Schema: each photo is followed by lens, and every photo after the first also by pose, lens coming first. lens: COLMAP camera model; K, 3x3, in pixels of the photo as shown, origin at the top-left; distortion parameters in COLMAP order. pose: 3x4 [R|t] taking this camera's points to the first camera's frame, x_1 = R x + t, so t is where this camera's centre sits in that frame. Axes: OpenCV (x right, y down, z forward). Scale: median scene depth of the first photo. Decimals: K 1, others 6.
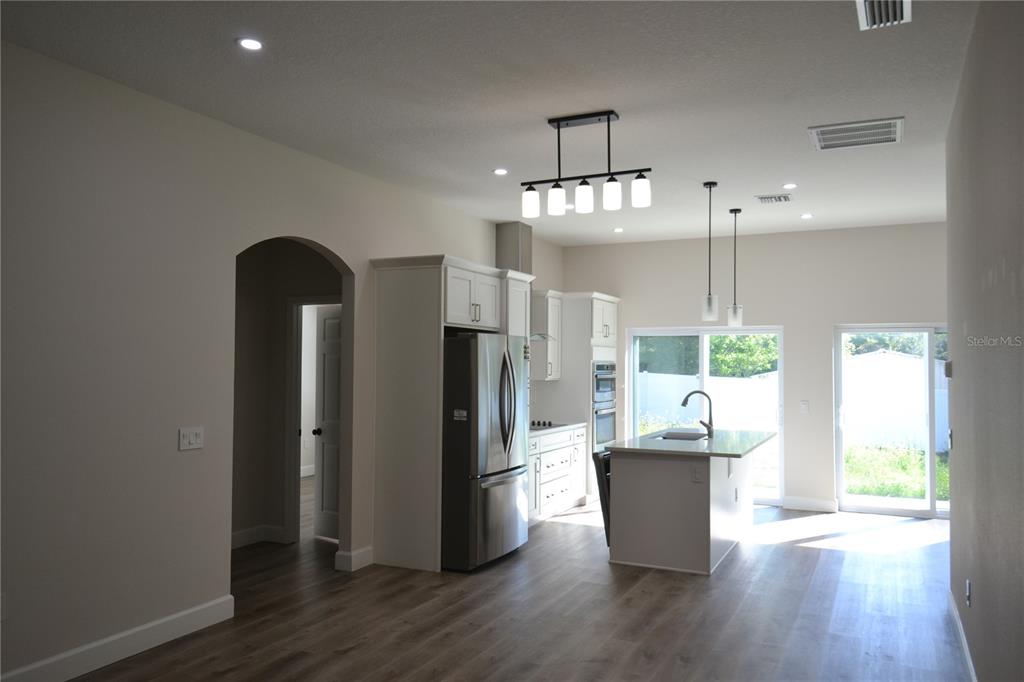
lens RADIAL K [[779.7, 0, 513.9], [0, 779.7, 340.9], [0, 0, 1]] dist [0.051044, -0.058741]
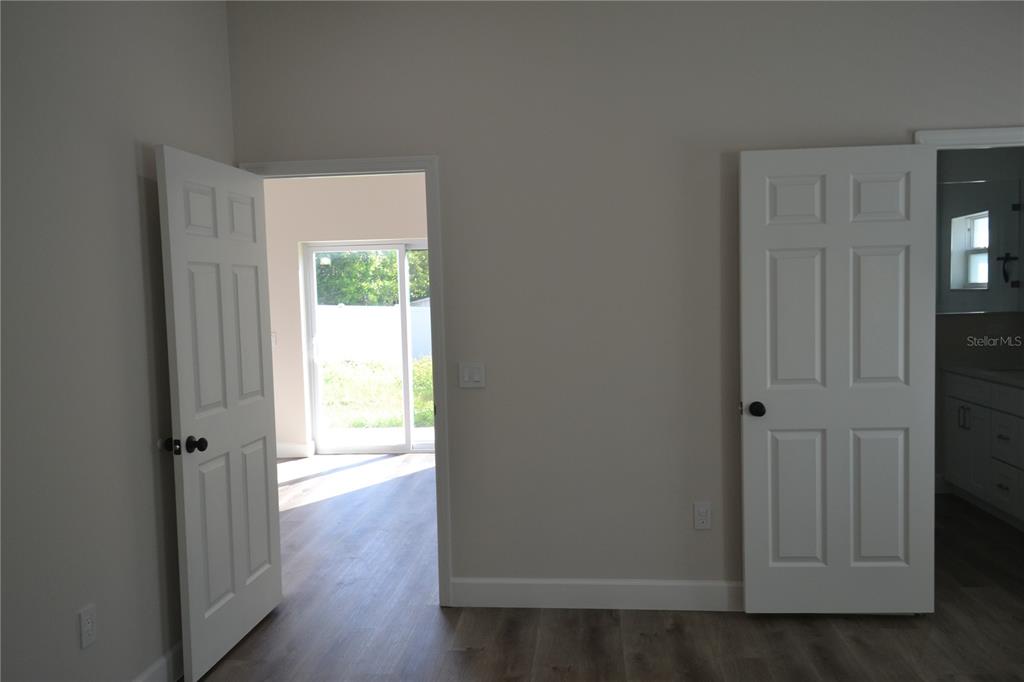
lens RADIAL K [[779.7, 0, 512.7], [0, 779.7, 344.1], [0, 0, 1]] dist [0.051044, -0.058741]
pose [[0.938538, -0.056289, 0.340554, 0.439907], [0.024430, 0.994972, 0.097126, 0.016851], [-0.344309, -0.082837, 0.935195, 0.146740]]
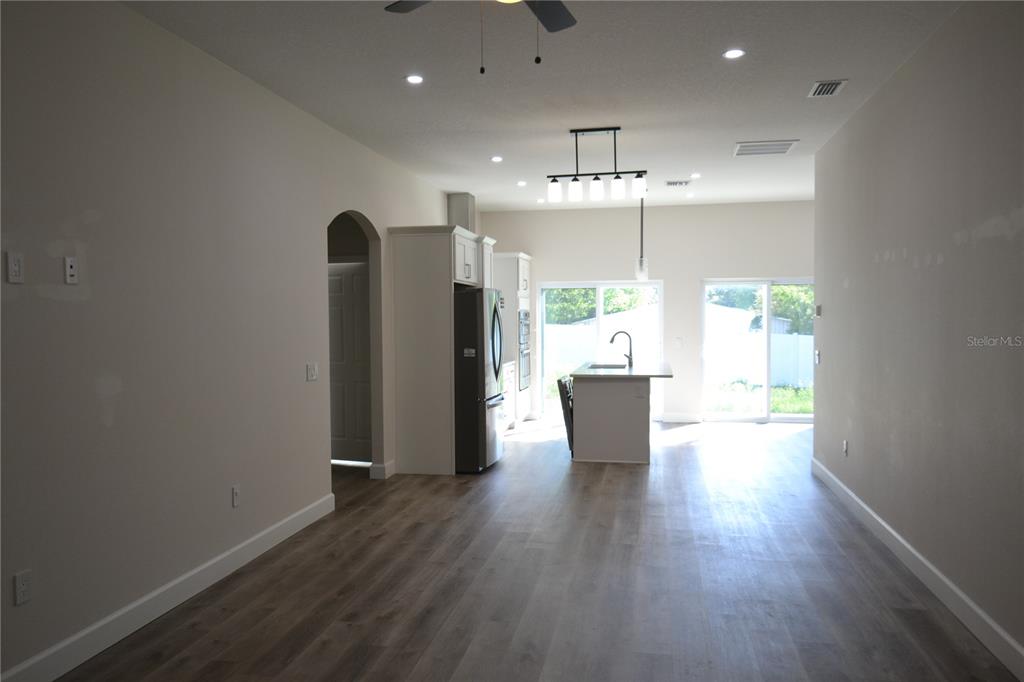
lens RADIAL K [[779.7, 0, 510.2], [0, 779.7, 340.1], [0, 0, 1]] dist [0.051044, -0.058741]
pose [[0.966778, -0.022735, 0.254606, -0.301472], [0.007071, 0.998034, 0.062267, -0.003480], [-0.255521, -0.058398, 0.965038, -0.223582]]
